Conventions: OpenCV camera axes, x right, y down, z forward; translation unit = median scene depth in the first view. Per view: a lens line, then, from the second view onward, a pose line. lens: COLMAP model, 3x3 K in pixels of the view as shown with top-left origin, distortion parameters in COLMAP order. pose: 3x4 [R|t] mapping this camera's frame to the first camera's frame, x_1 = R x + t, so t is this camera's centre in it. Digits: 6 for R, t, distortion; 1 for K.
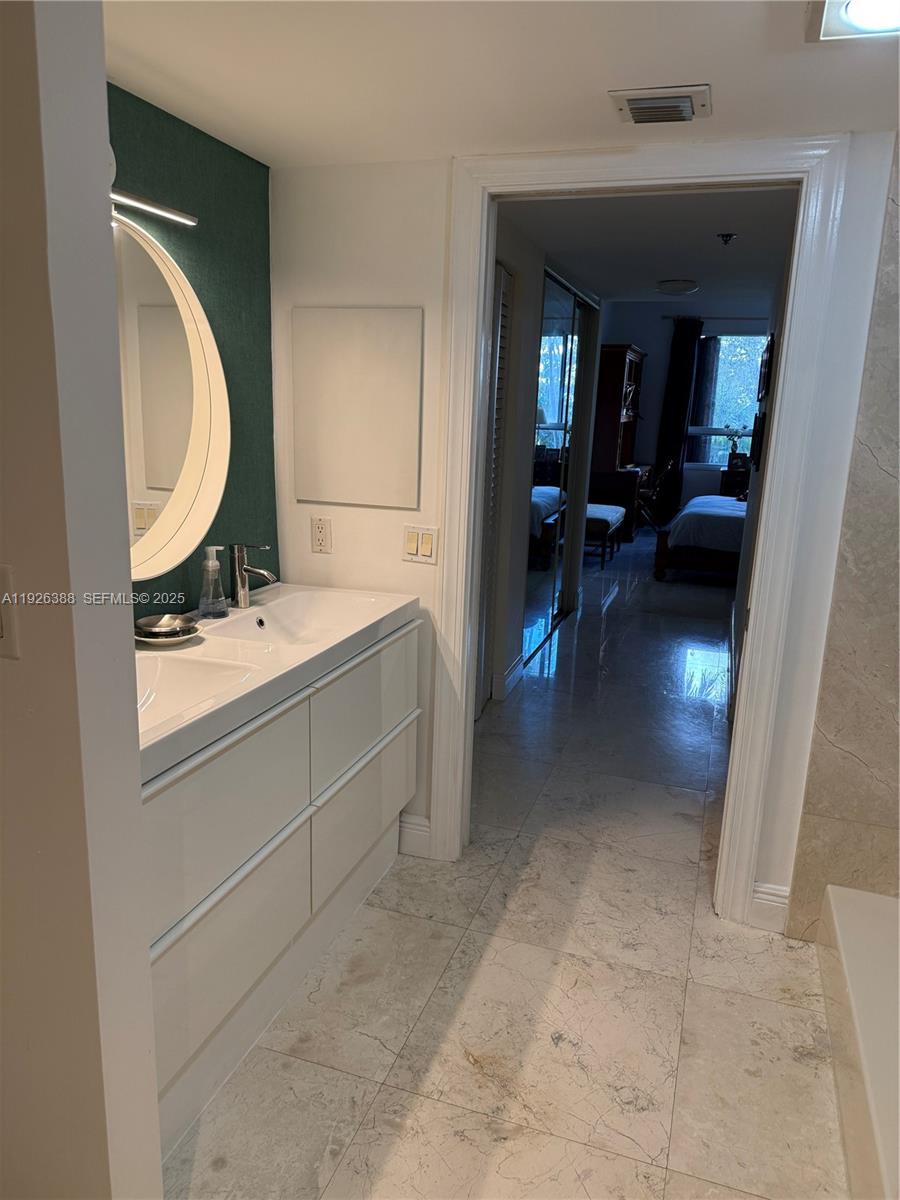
lens RADIAL K [[846.6, 0, 449.6], [0, 846.6, 602.9], [0, 0, 1]] dist [-0.010255, -0.013050]
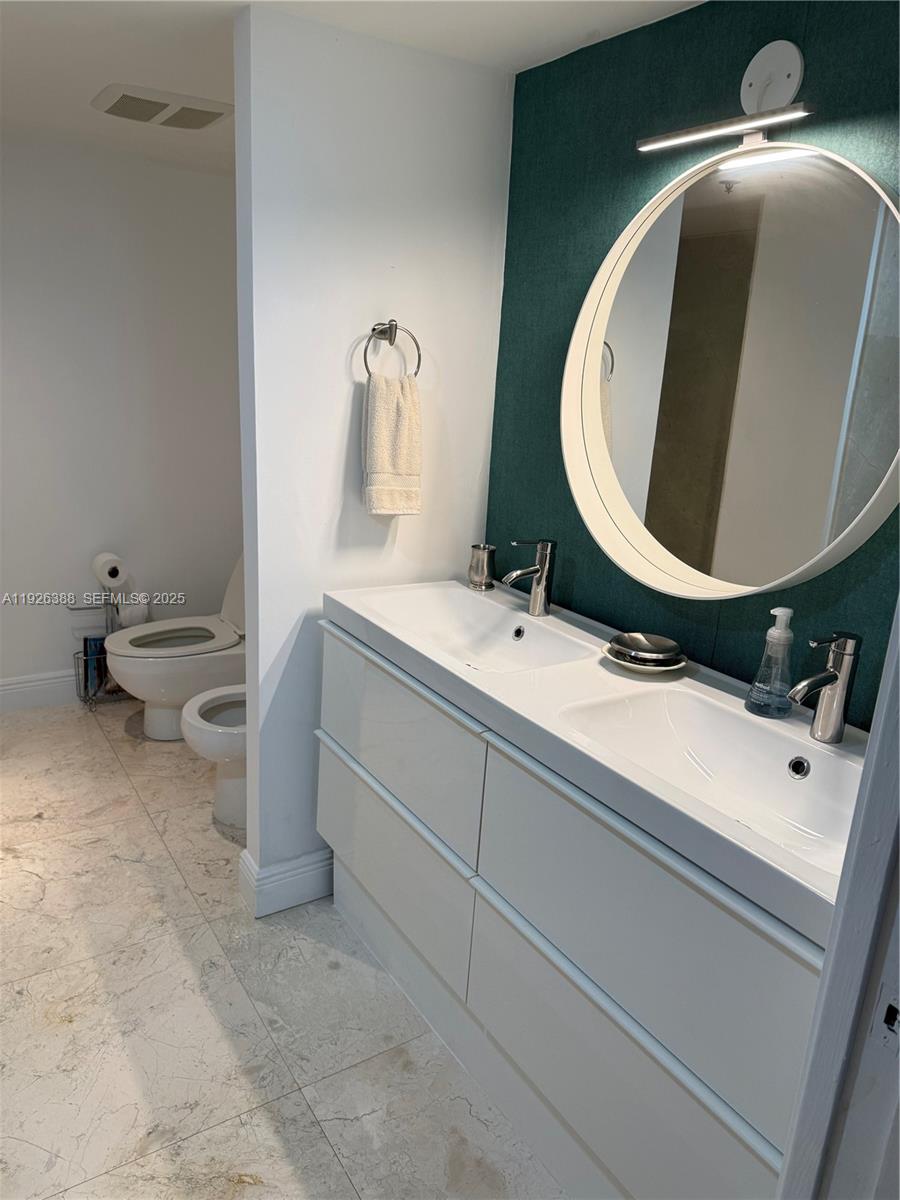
lens RADIAL K [[846.6, 0, 449.9], [0, 846.6, 597.1], [0, 0, 1]] dist [-0.010255, -0.013050]
pose [[-0.619934, 0.144770, -0.771183, 0.464208], [-0.256290, 0.891568, 0.373394, -0.308609], [0.741618, 0.429126, -0.515610, 1.393161]]
